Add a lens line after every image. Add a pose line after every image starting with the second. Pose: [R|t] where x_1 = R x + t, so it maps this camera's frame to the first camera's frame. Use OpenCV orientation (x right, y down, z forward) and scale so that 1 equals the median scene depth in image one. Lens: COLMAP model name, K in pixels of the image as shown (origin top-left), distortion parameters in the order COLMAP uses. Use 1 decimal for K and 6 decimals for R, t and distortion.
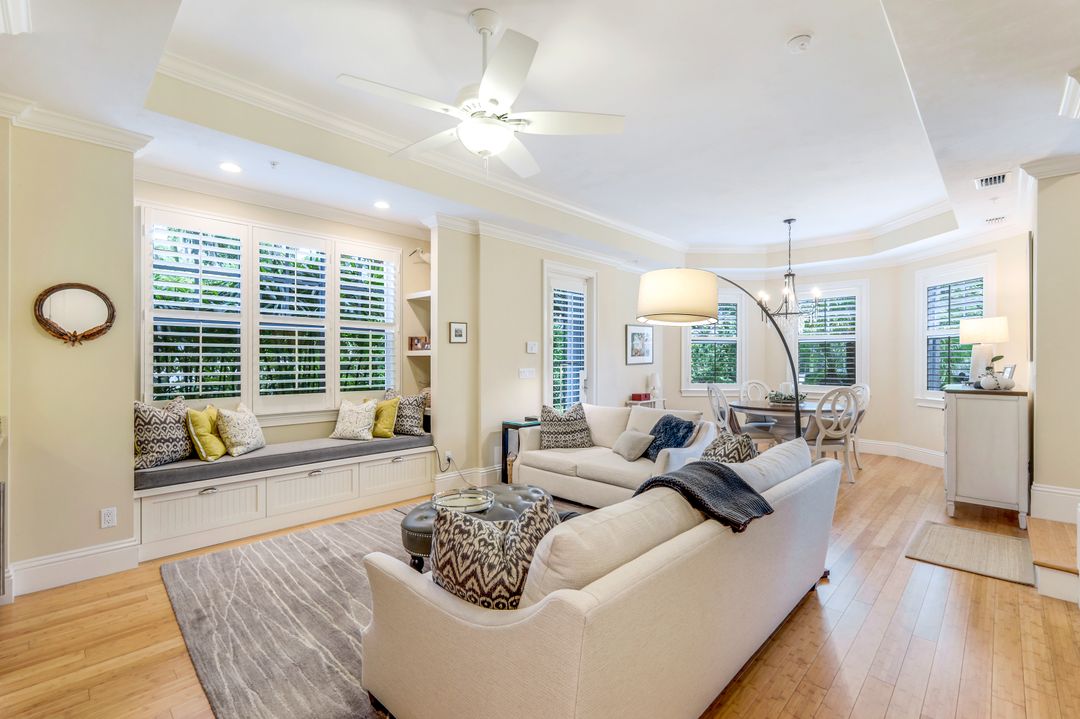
lens RADIAL K [[478.9, 0, 538.0], [0, 478.9, 360.4], [0, 0, 1]] dist [0.003345, -0.001508]
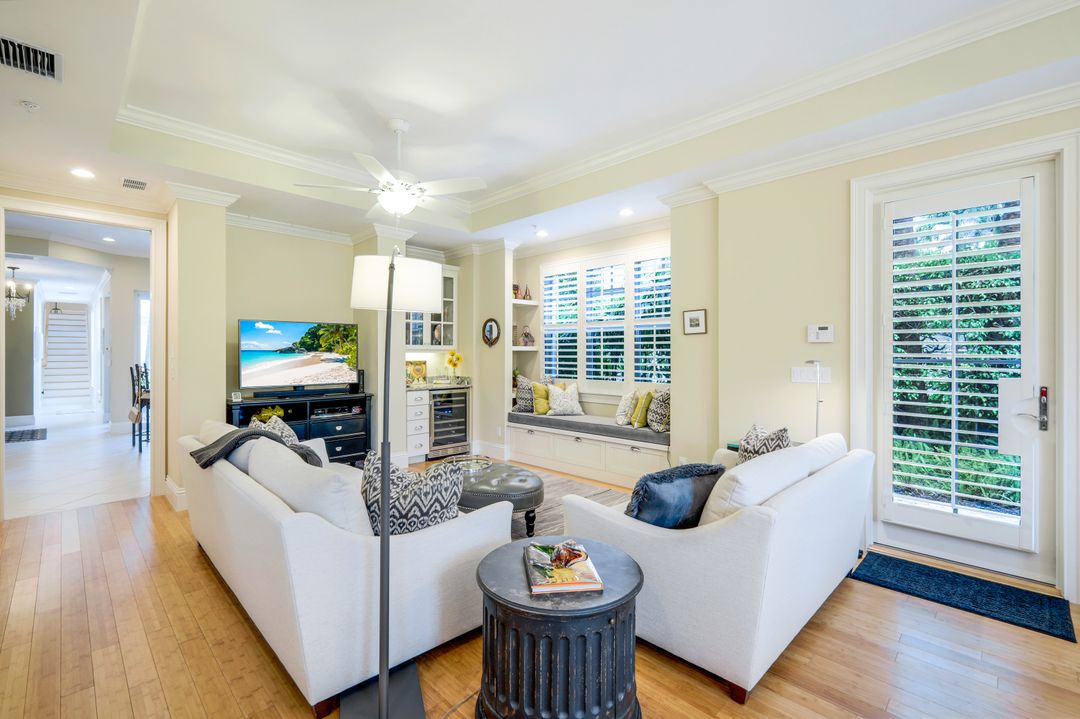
lens RADIAL K [[478.9, 0, 553.6], [0, 478.9, 351.9], [0, 0, 1]] dist [0.003345, -0.001508]
pose [[-0.008018, -0.005677, -0.999952, 0.741799], [0.000654, 0.999984, -0.005682, 0.000186], [0.999968, -0.000700, -0.008014, 0.811140]]
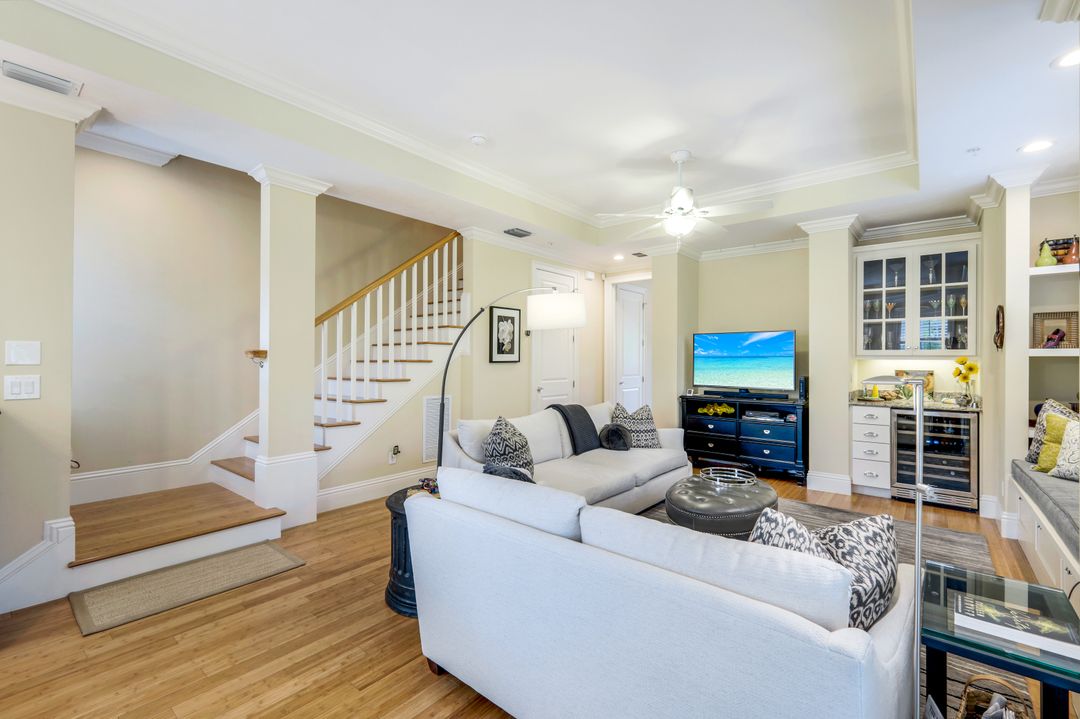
lens RADIAL K [[478.9, 0, 538.8], [0, 478.9, 357.8], [0, 0, 1]] dist [0.003345, -0.001508]
pose [[-0.997804, -0.007182, -0.065851, 0.270218], [-0.007022, 0.999972, -0.002666, -0.001576], [0.065869, -0.002198, -0.997826, 1.409950]]
